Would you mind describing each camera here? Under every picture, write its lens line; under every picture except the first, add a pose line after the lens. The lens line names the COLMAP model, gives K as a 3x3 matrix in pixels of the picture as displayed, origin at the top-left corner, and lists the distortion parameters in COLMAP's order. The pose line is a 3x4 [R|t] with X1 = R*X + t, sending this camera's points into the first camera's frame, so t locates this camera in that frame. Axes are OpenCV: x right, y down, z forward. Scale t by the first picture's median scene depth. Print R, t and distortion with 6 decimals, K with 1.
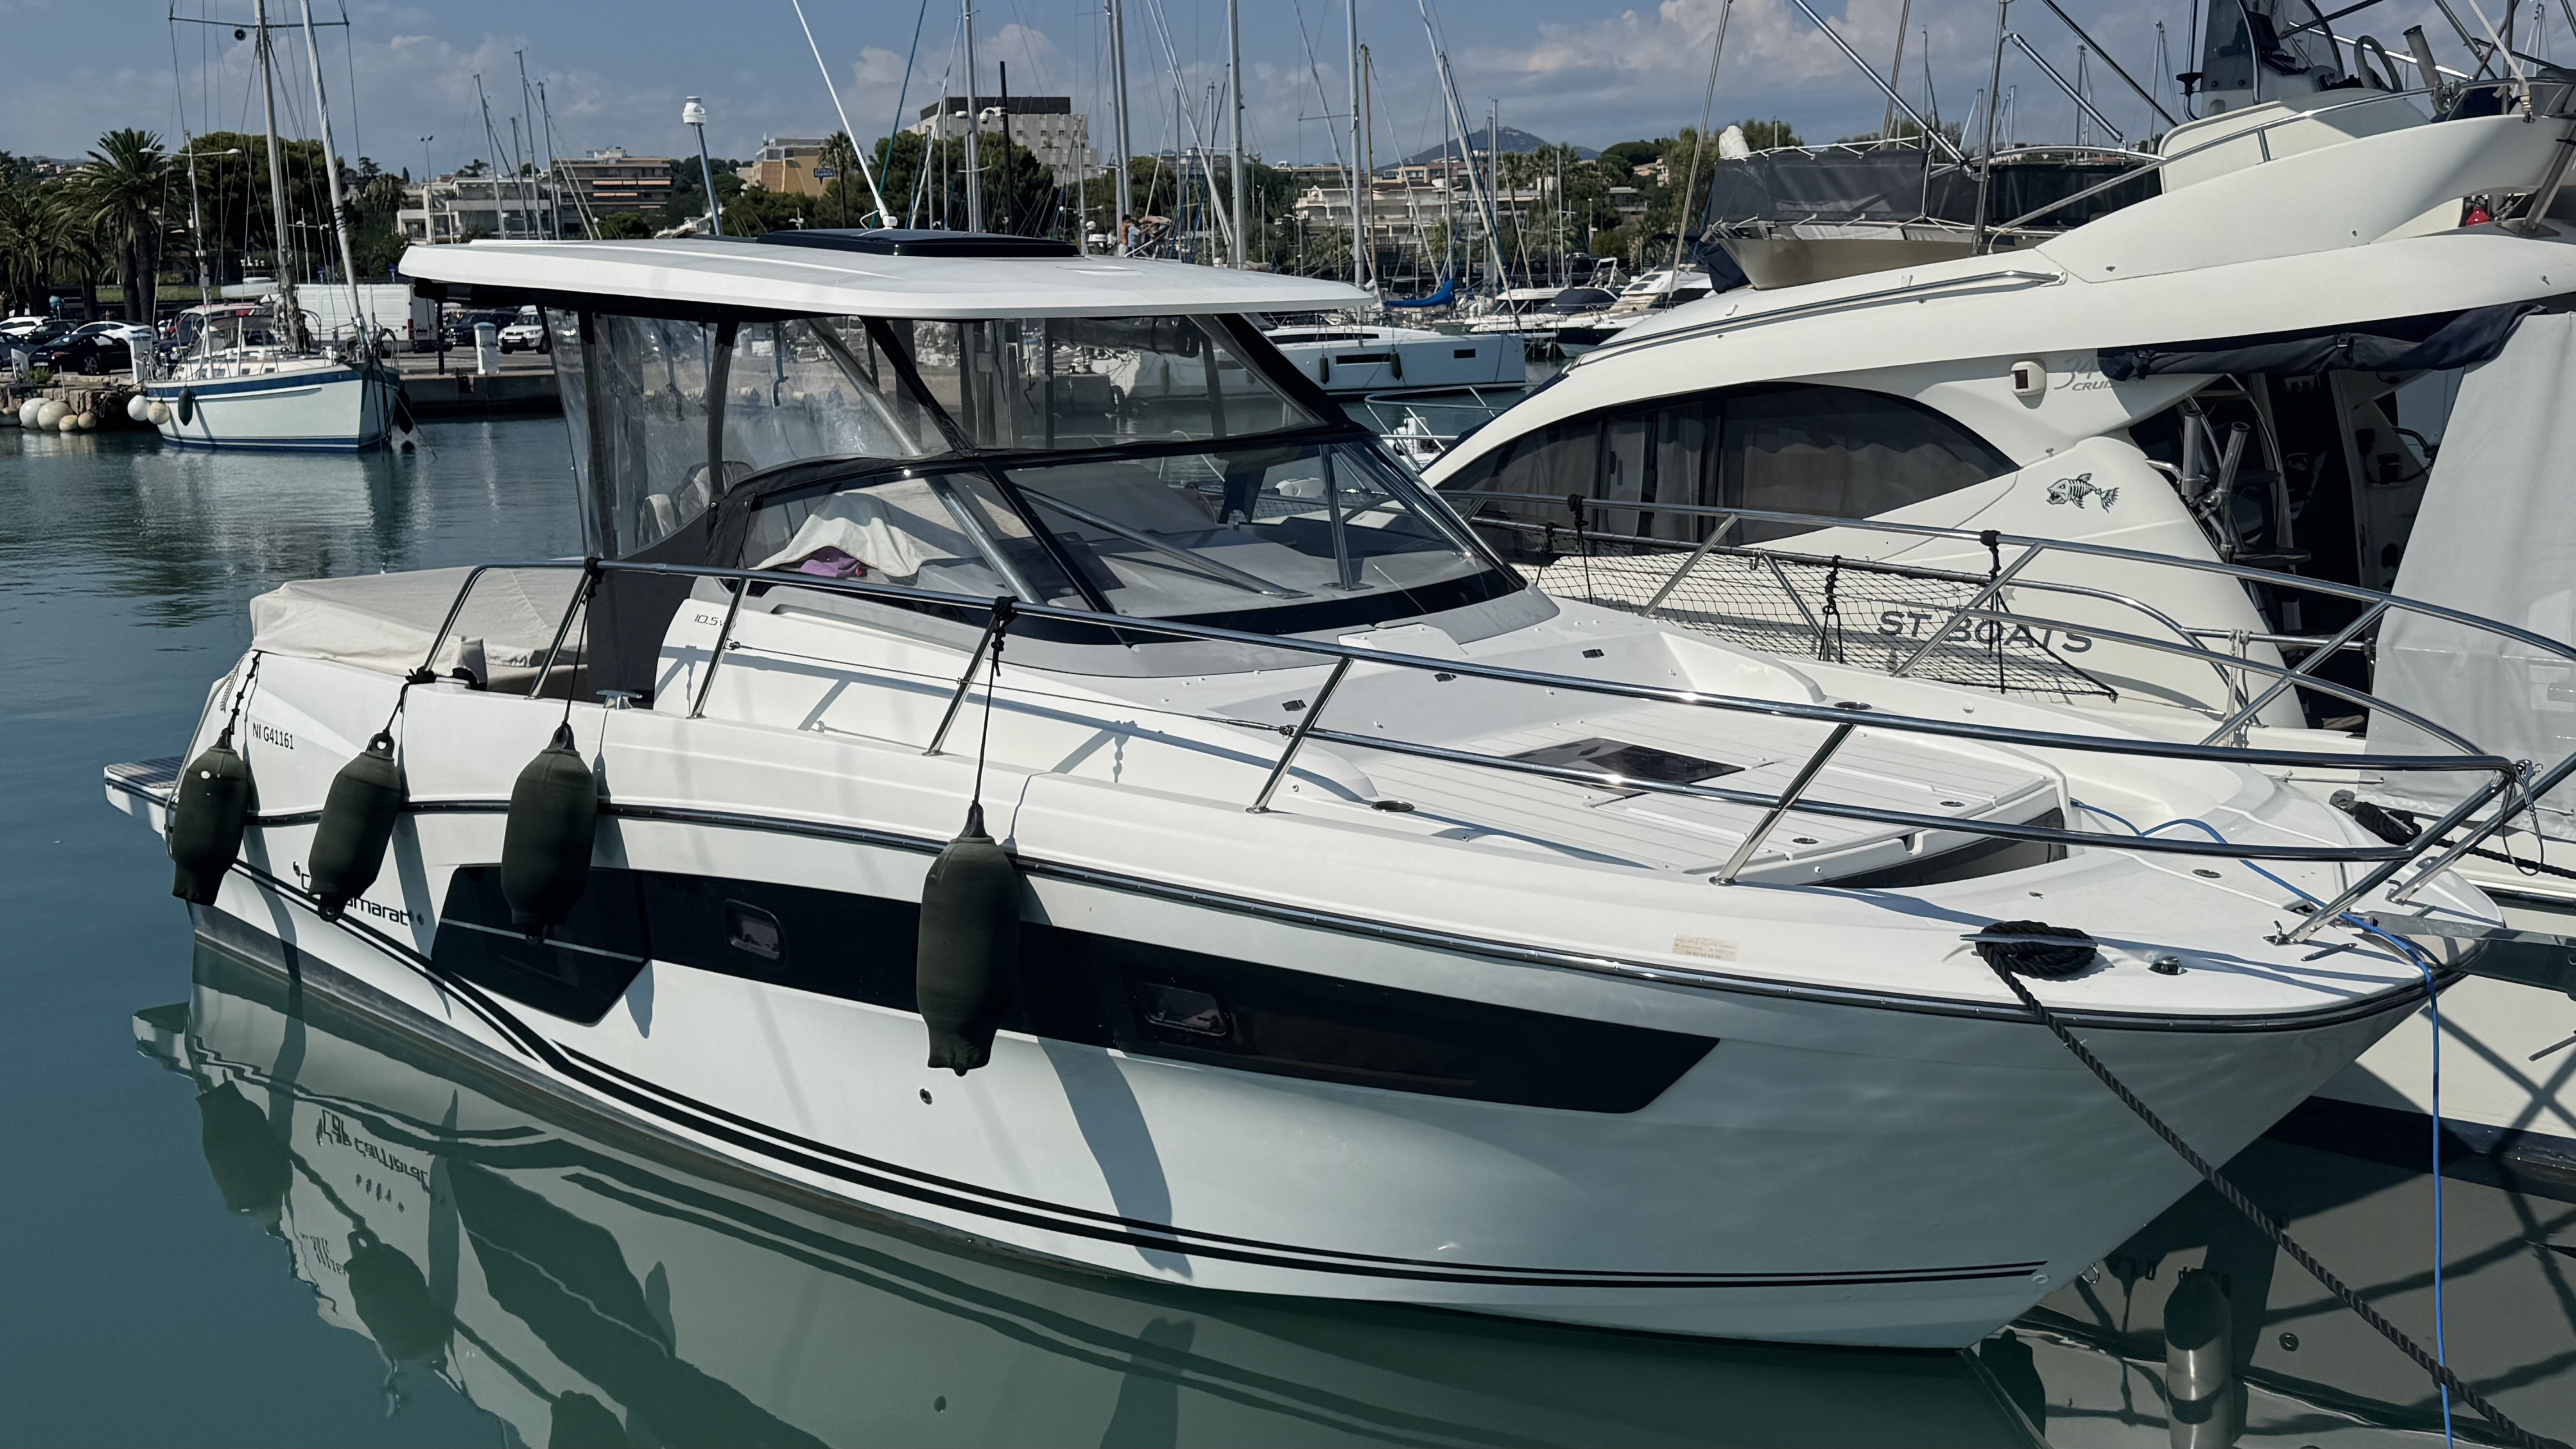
lens RADIAL K [[2559.1, 0, 1288.0], [0, 2559.1, 724.5], [0, 0, 1]] dist [0.063915, -0.011432]
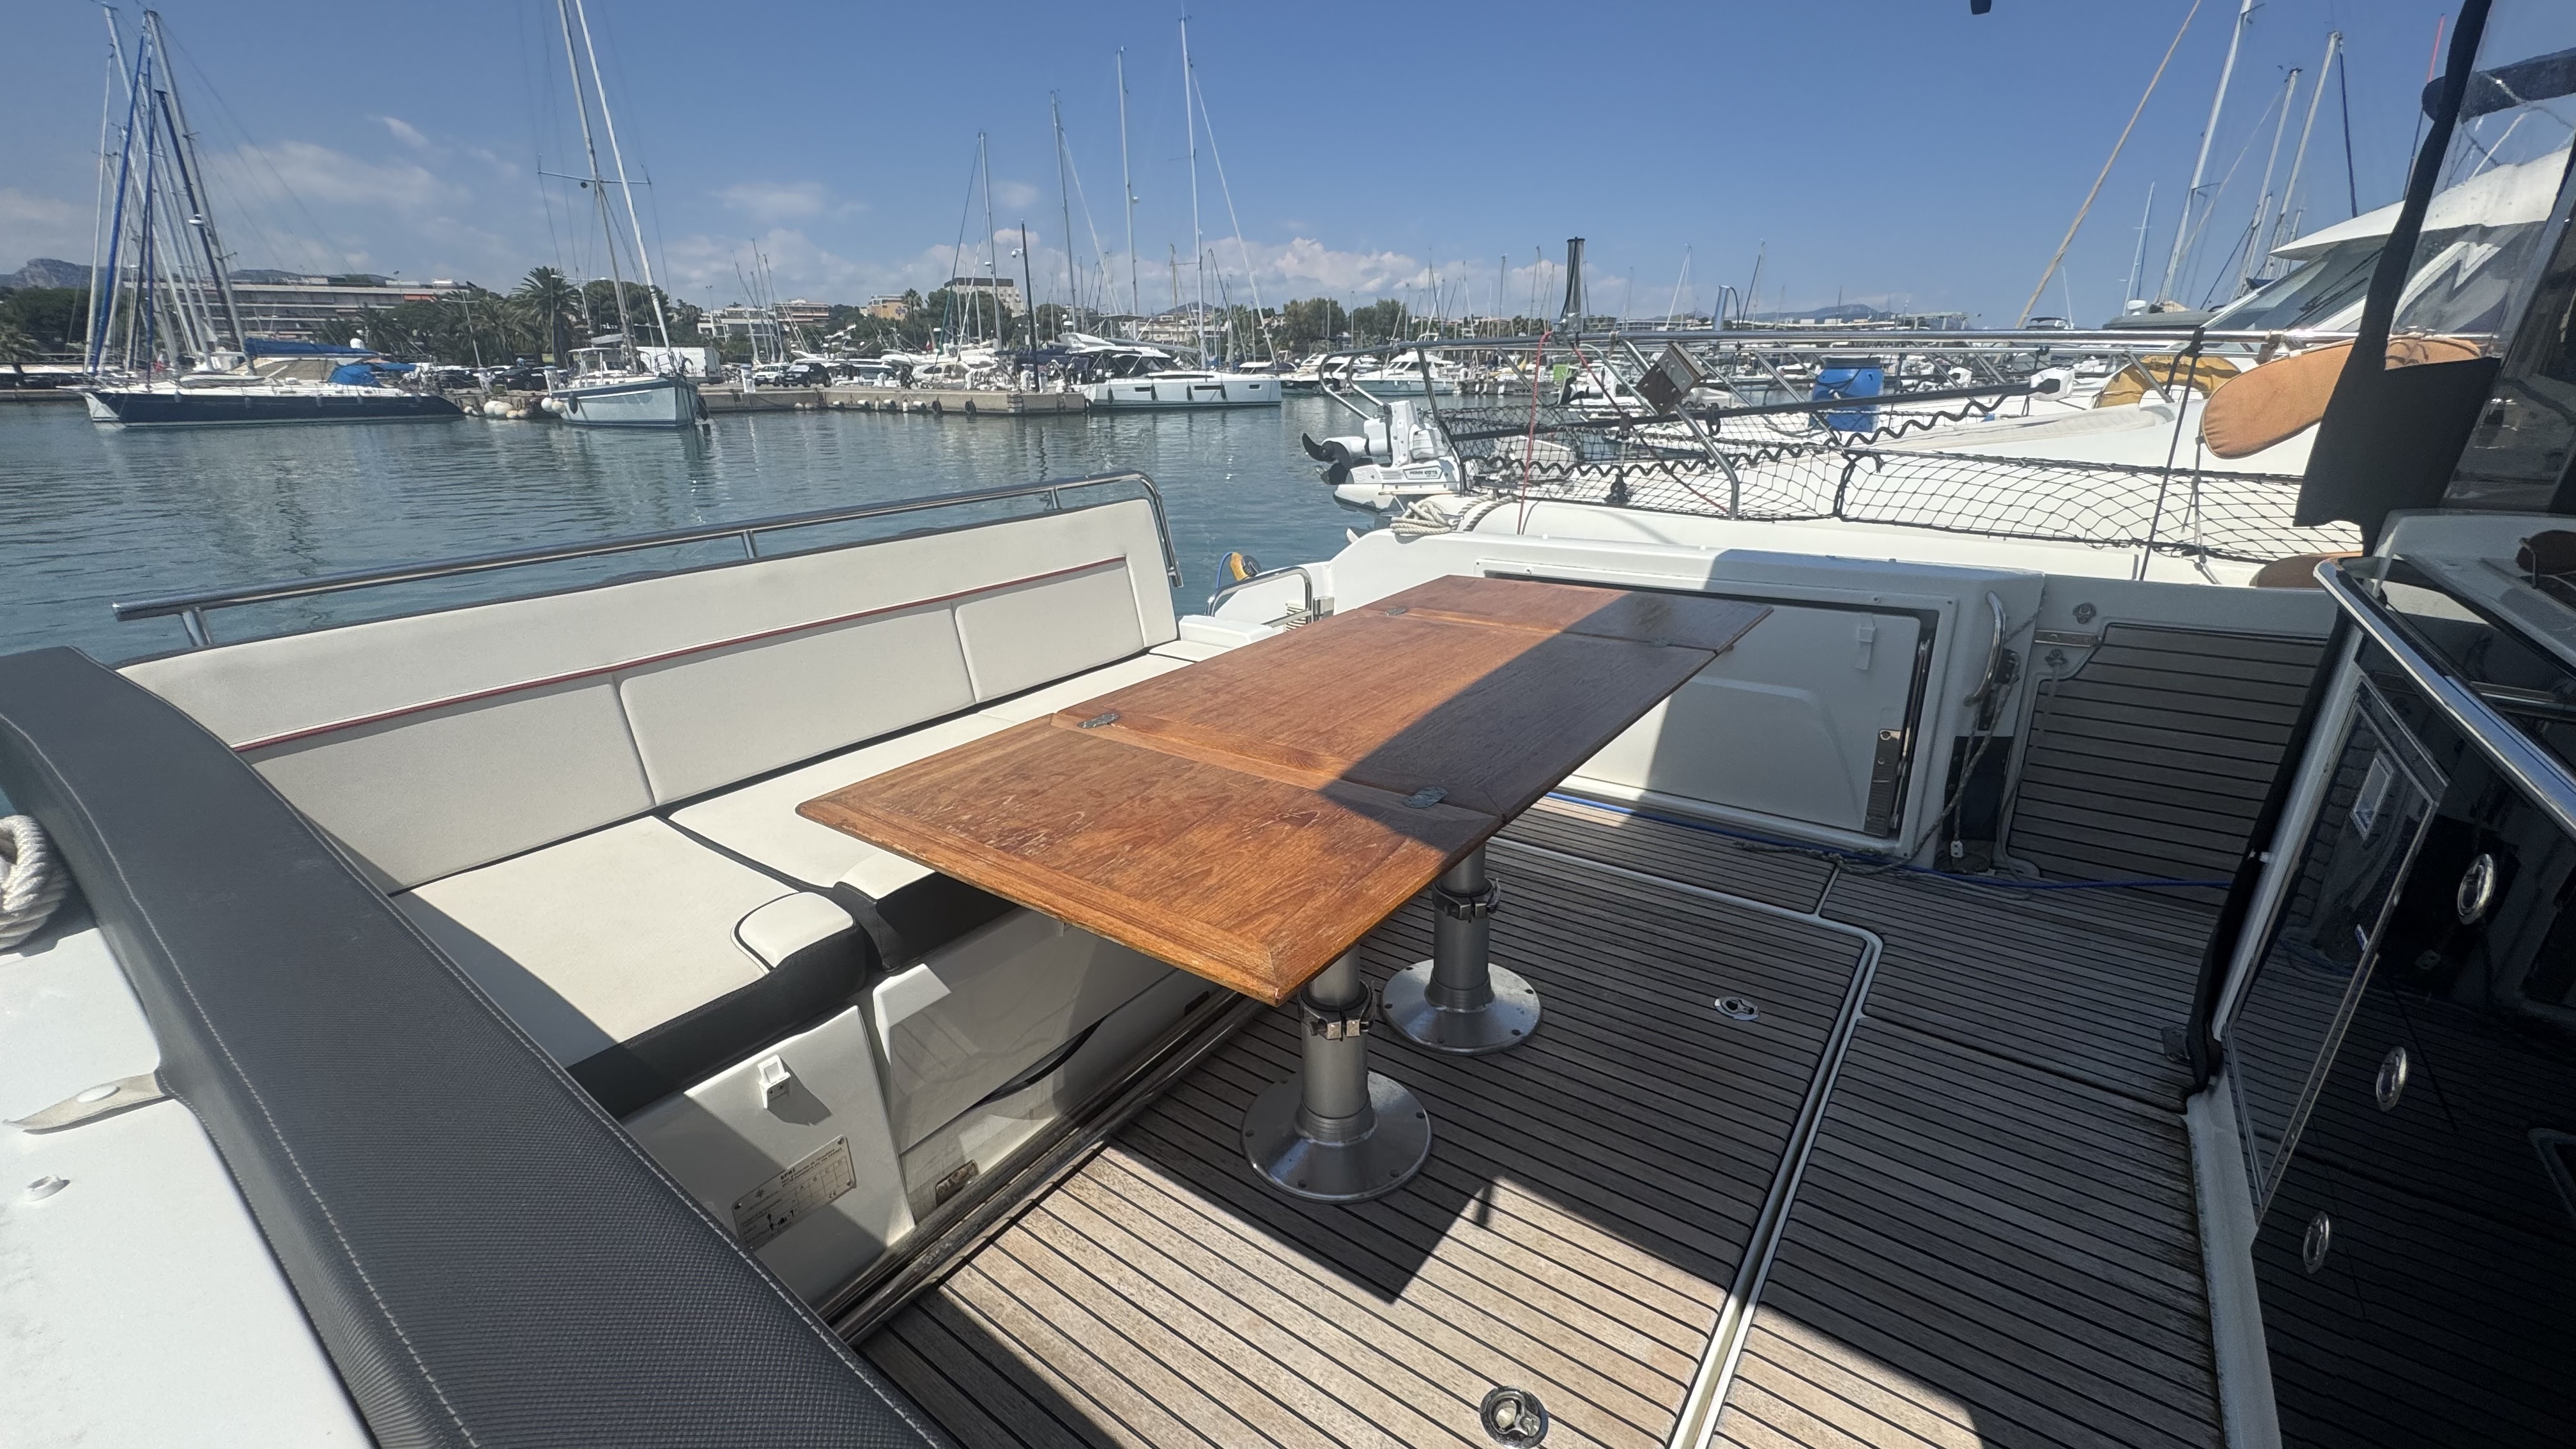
lens RADIAL K [[1036.6, 0, 1288.0], [0, 1036.6, 724.5], [0, 0, 1]] dist [0.001320, -0.000088]
pose [[0.986717, -0.034541, 0.158731, -0.046434], [0.009081, 0.987333, 0.158402, -0.009163], [-0.162192, -0.154857, 0.974532, 0.147891]]
